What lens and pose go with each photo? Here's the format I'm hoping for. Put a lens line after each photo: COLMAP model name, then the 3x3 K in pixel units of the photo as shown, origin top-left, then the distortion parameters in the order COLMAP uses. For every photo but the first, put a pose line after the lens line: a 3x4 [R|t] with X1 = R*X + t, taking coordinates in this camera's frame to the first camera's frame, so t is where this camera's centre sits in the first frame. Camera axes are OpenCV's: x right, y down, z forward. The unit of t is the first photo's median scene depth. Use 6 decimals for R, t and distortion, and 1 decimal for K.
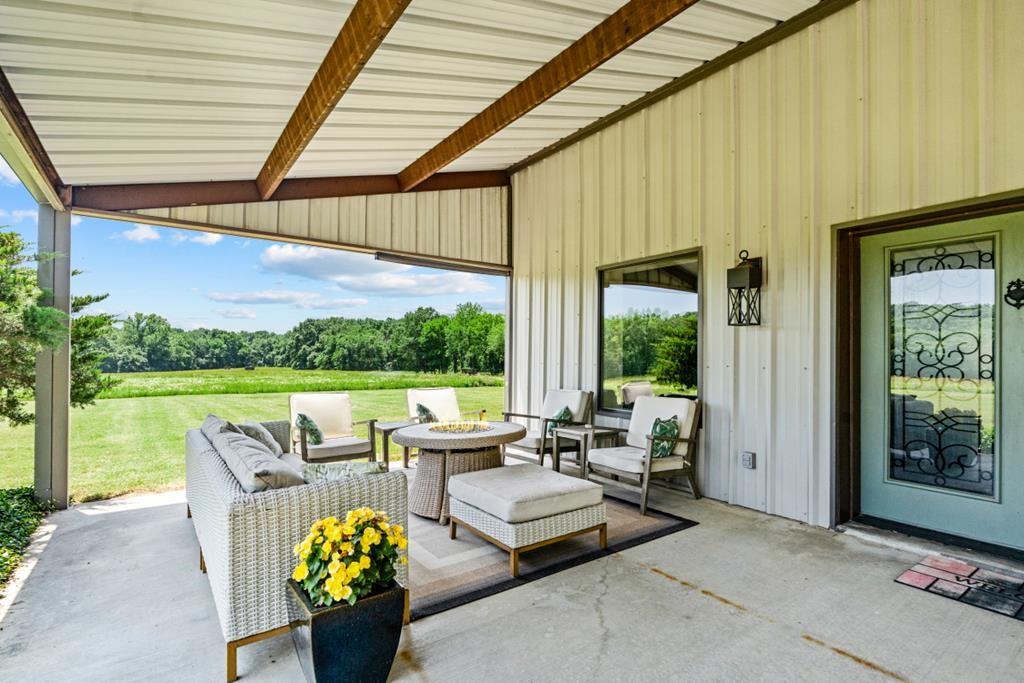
lens RADIAL K [[499.2, 0, 513.1], [0, 499.2, 355.2], [0, 0, 1]] dist [-0.000401, 0.000111]
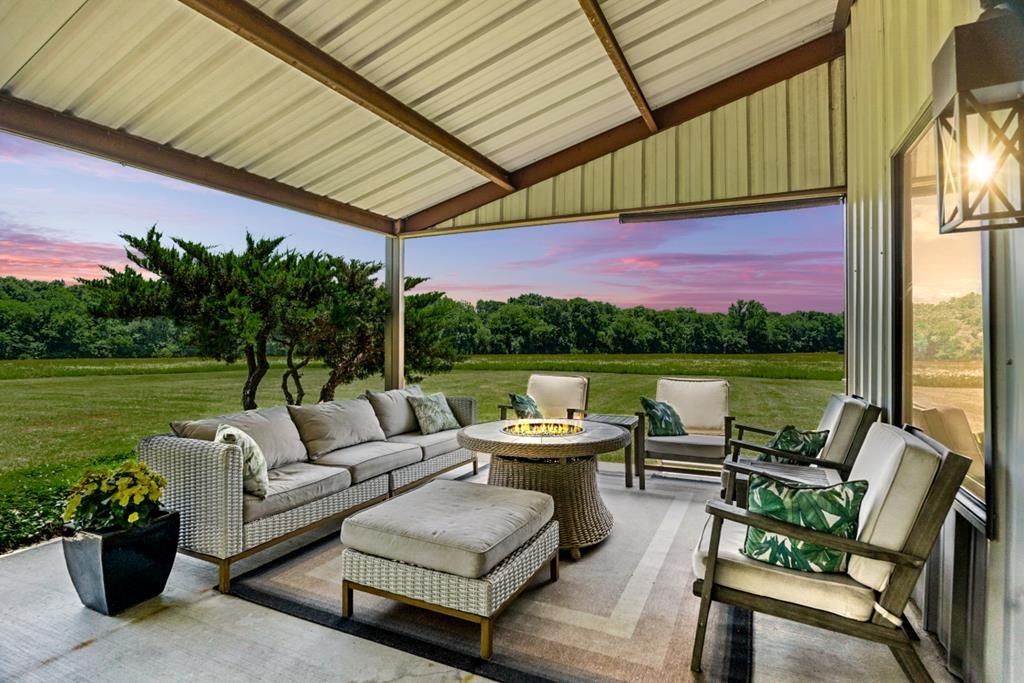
lens RADIAL K [[518.0, 0, 509.5], [0, 518.0, 333.7], [0, 0, 1]] dist [-0.004501, -0.001024]
pose [[0.466901, -0.010275, -0.884250, 0.545900], [0.002717, 0.999944, -0.010185, 0.006863], [0.884306, 0.002353, 0.466903, 0.547093]]
